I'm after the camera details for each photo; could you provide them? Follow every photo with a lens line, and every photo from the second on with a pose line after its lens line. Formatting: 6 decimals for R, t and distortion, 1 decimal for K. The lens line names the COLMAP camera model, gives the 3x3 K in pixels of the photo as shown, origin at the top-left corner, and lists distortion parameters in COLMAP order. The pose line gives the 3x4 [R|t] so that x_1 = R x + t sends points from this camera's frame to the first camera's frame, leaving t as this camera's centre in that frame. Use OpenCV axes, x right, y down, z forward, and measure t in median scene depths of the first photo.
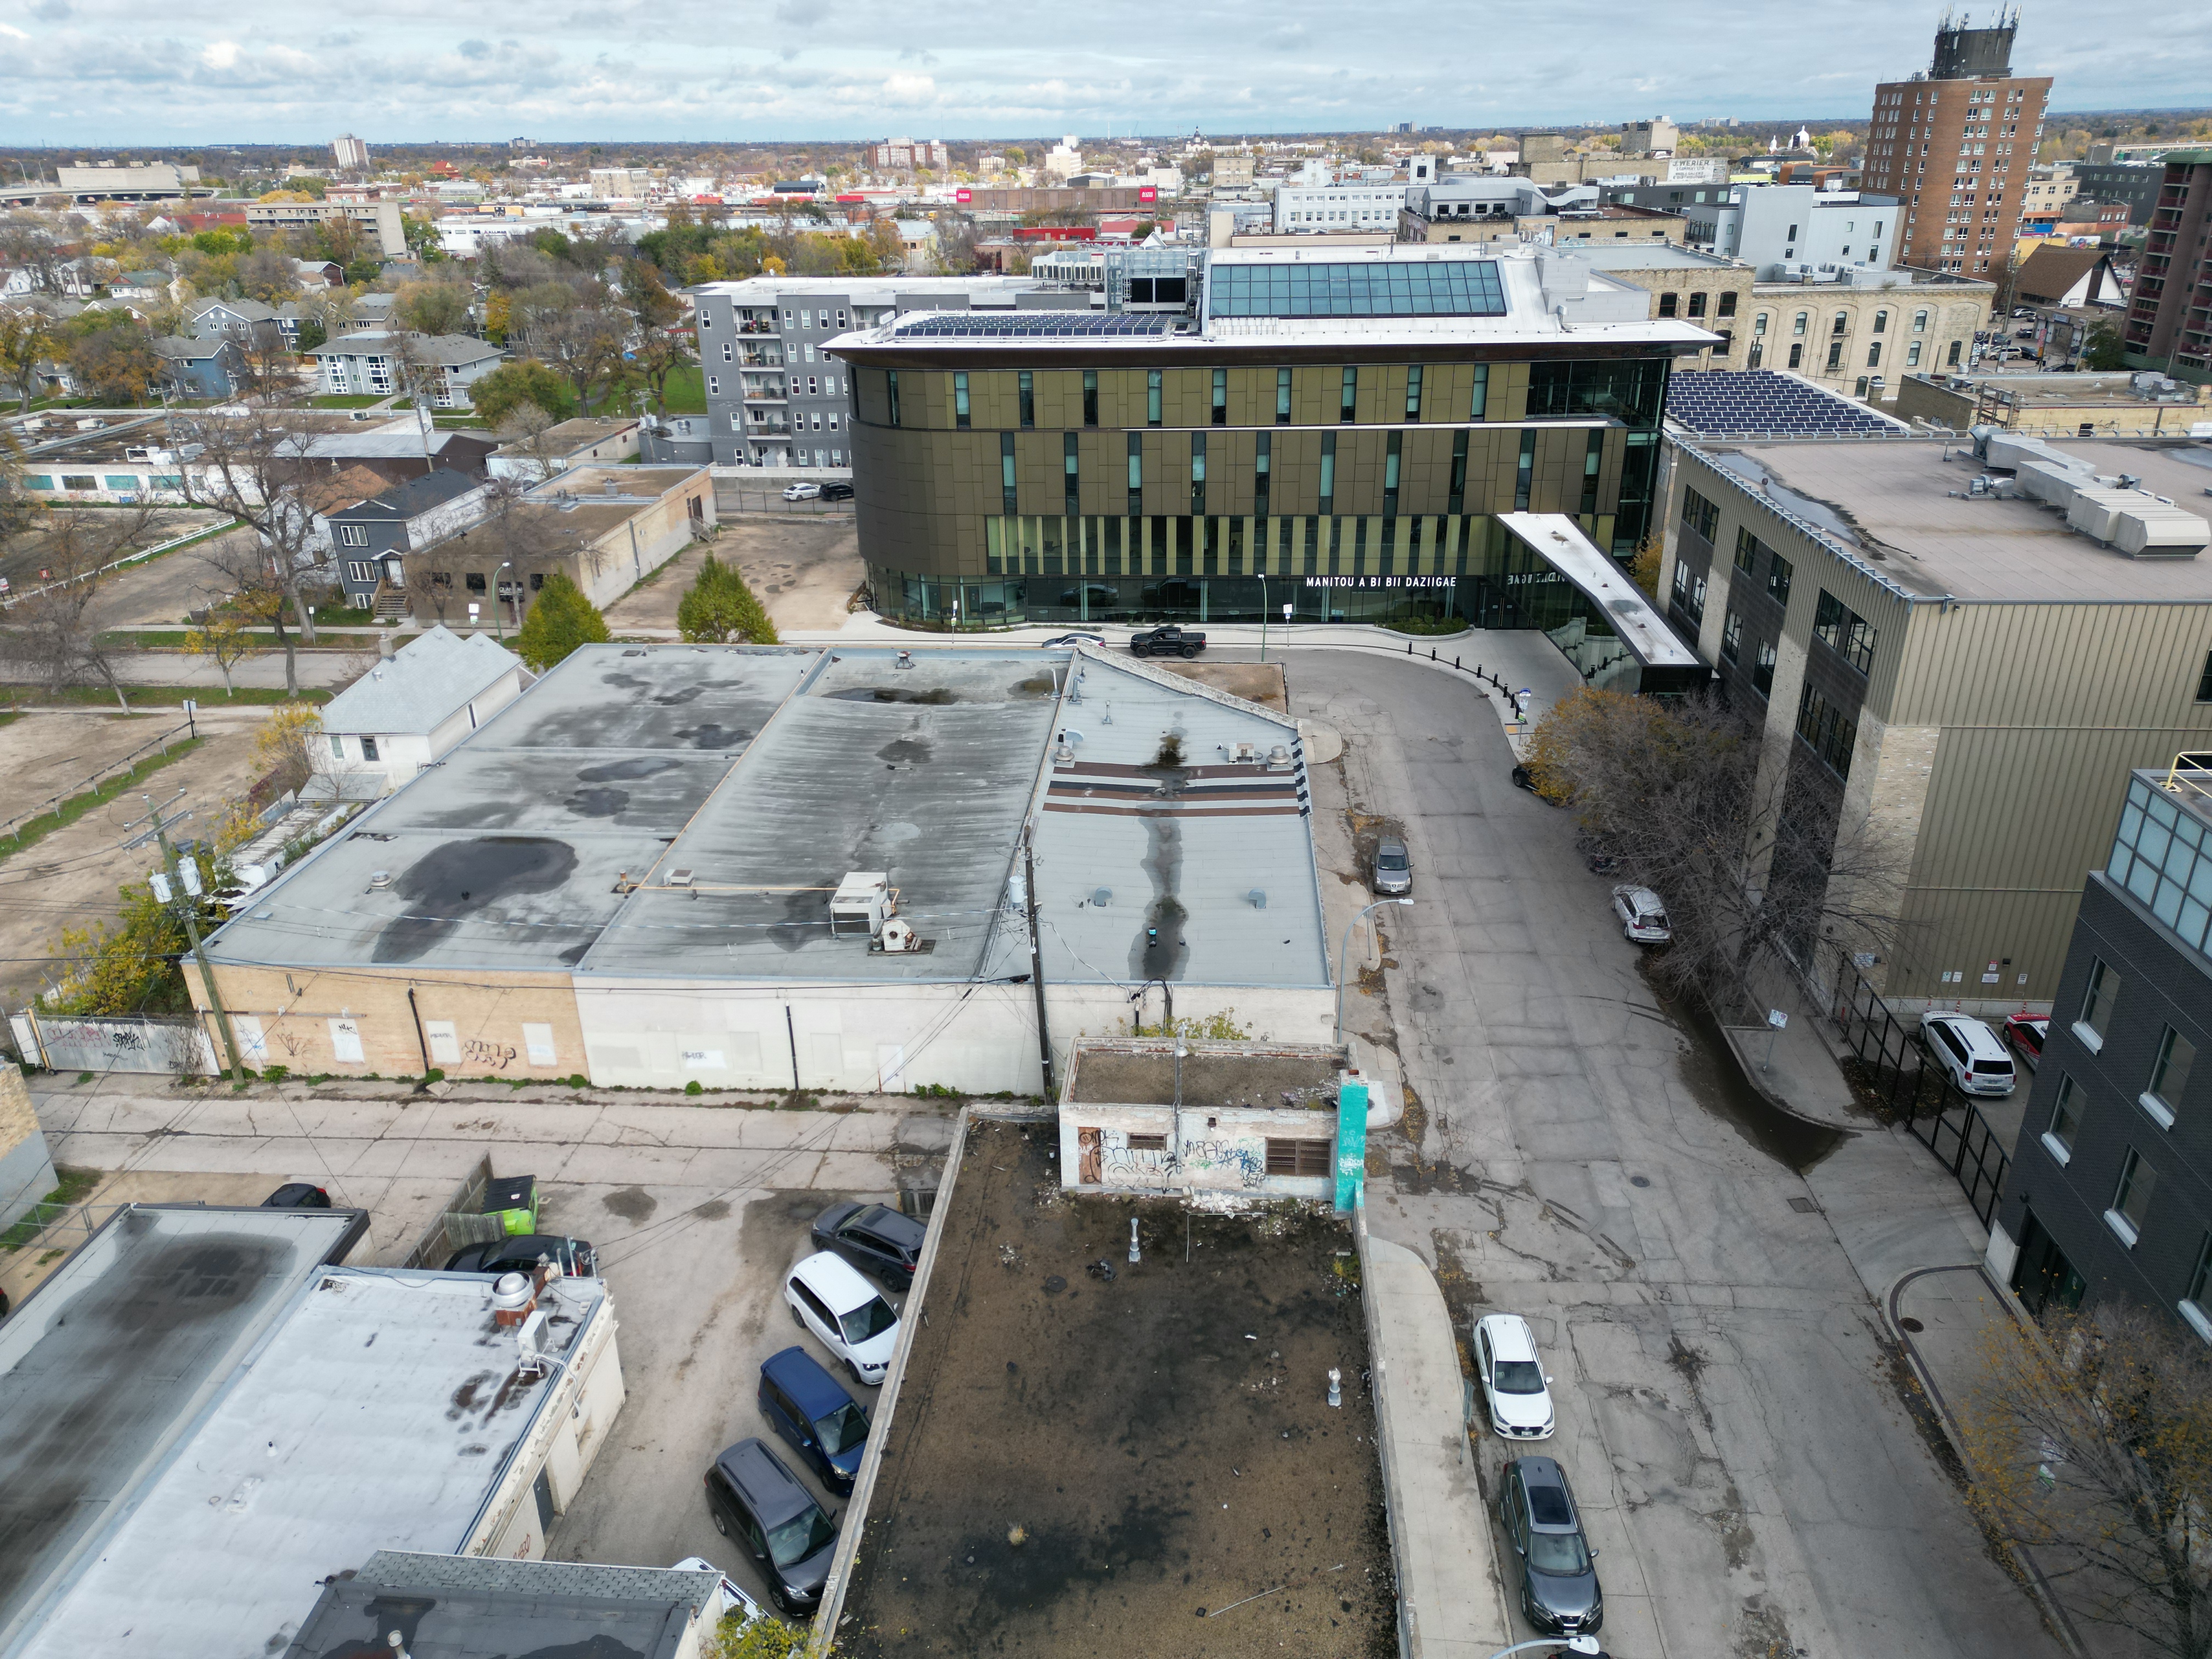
lens RADIAL K [[1537.6, 0, 1106.0], [0, 1537.6, 829.5], [0, 0, 1]] dist [0.093223, -0.098109]
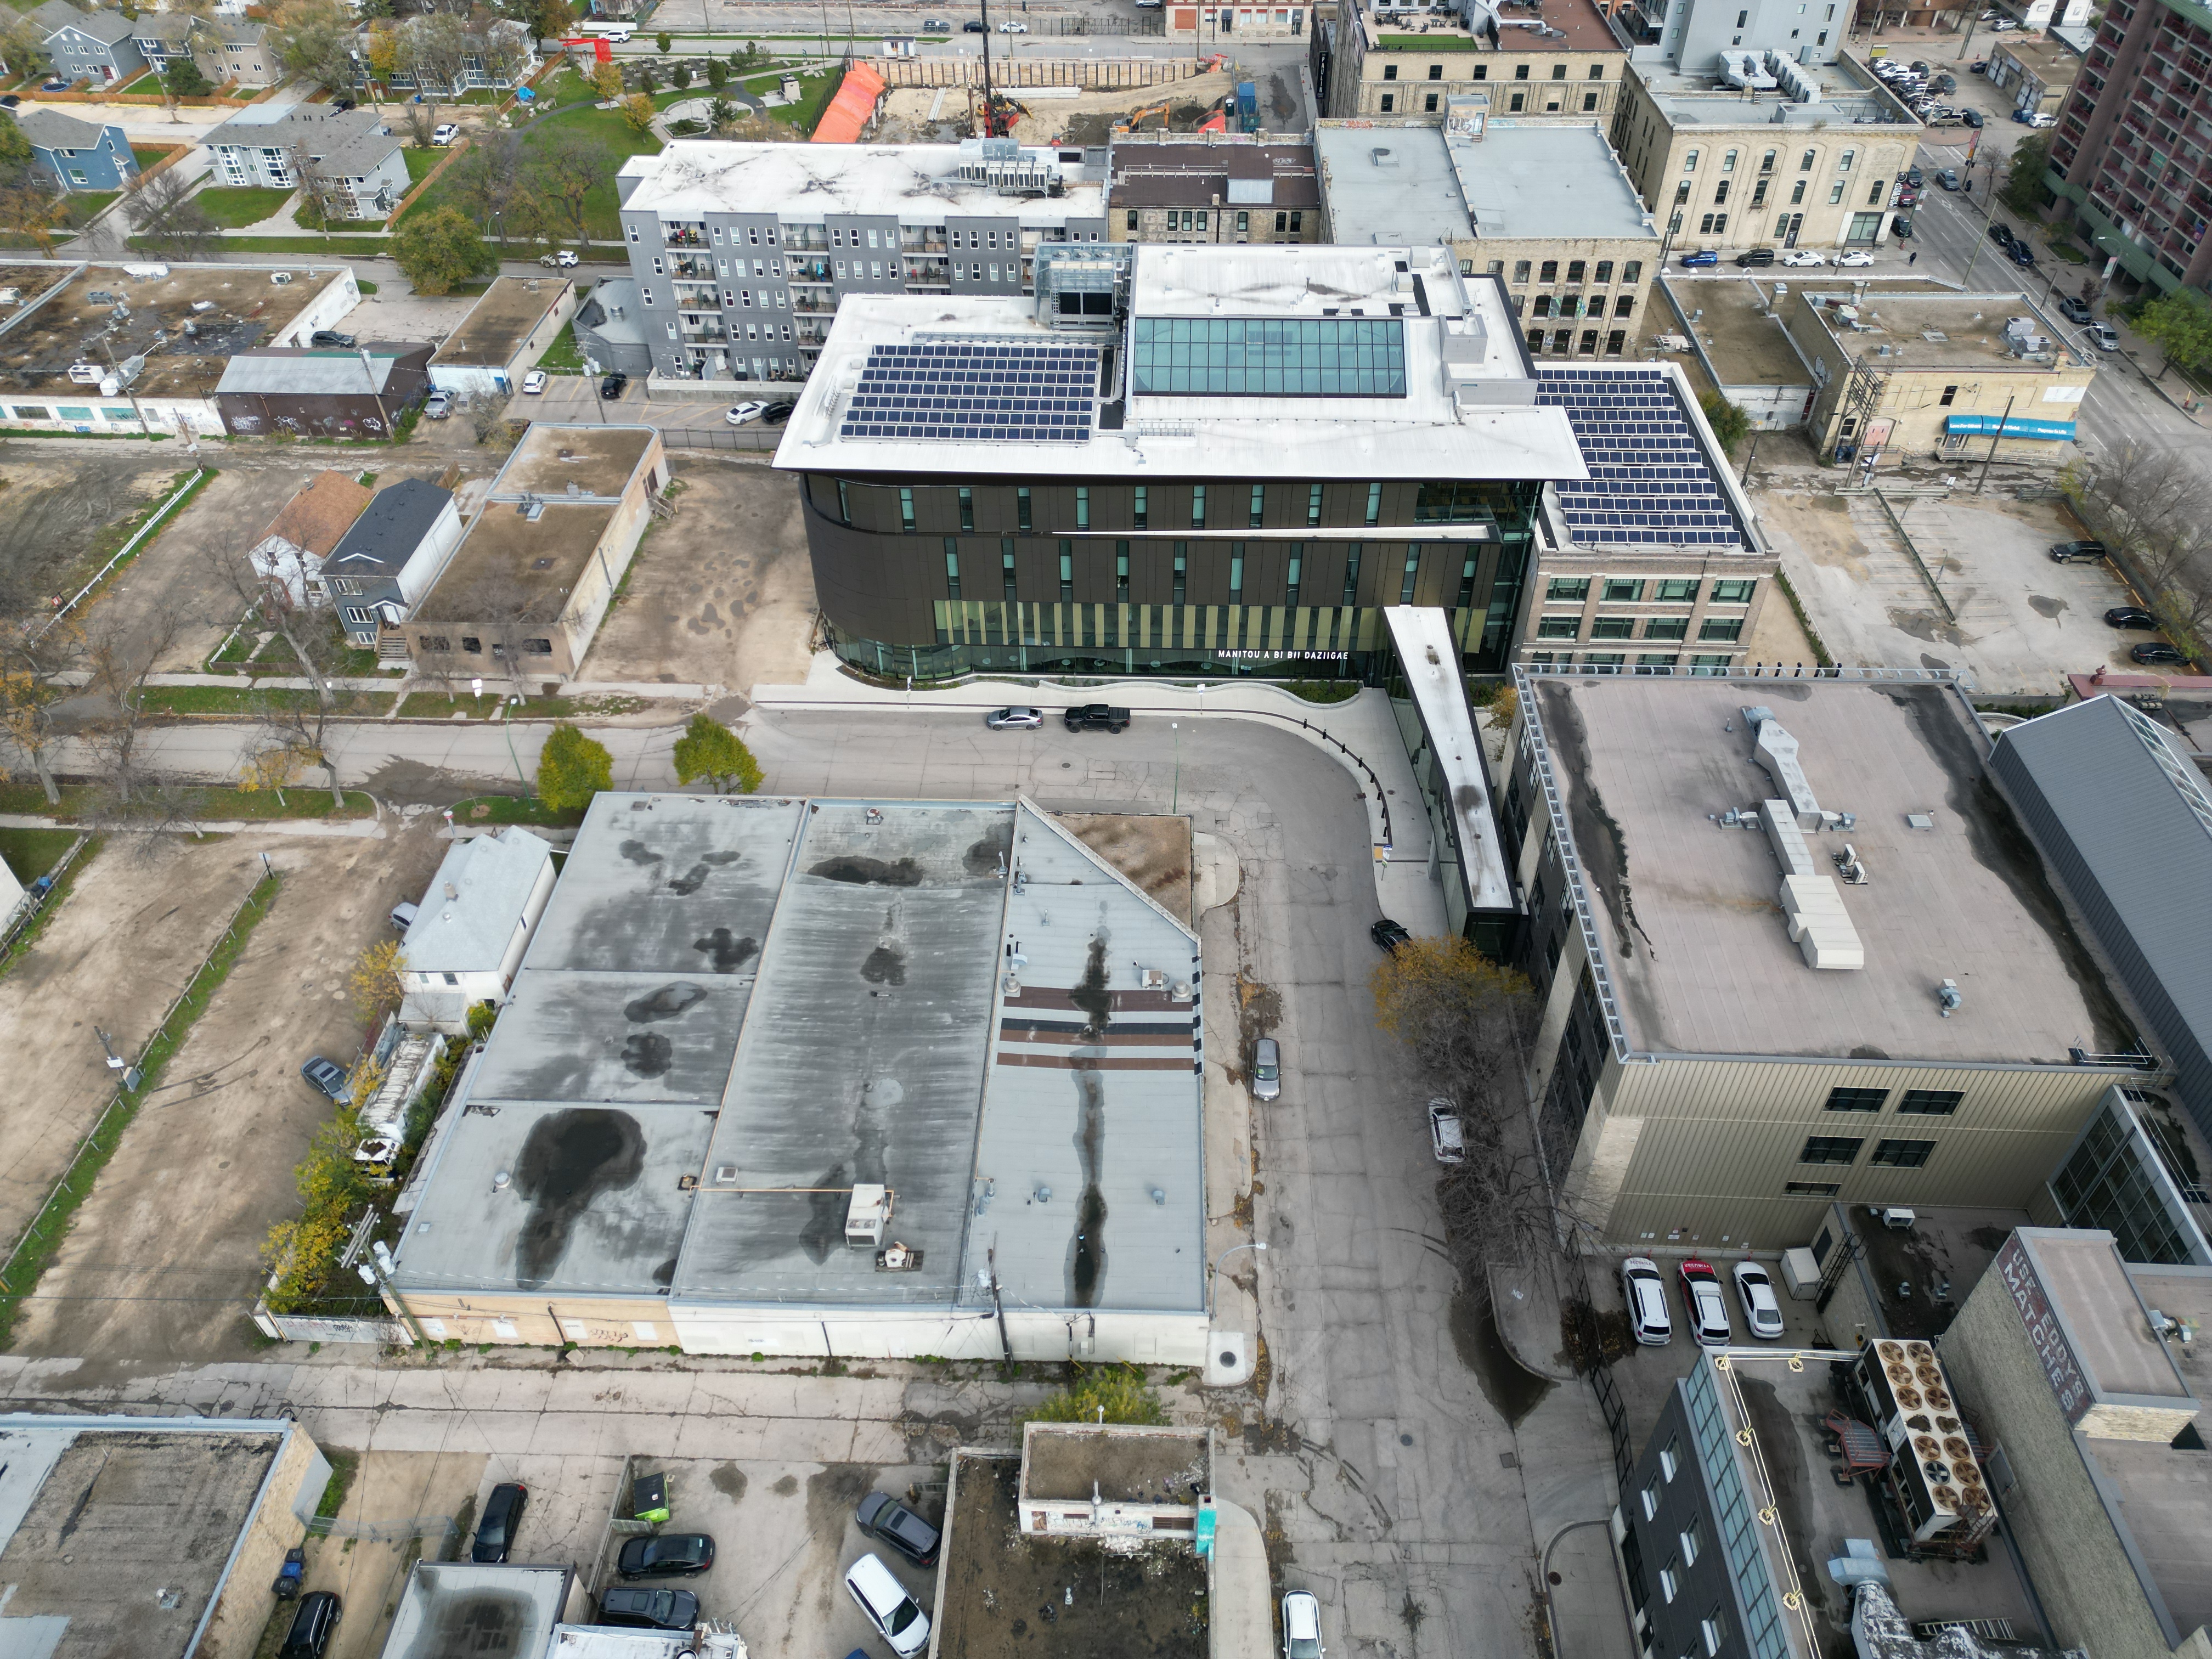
lens RADIAL K [[1537.6, 0, 1106.0], [0, 1537.6, 829.5], [0, 0, 1]] dist [0.093223, -0.098109]
pose [[0.999253, -0.017405, 0.034505, 0.009236], [0.005980, 0.951730, 0.306878, -0.603076], [-0.038181, -0.306443, 0.951123, -0.179610]]
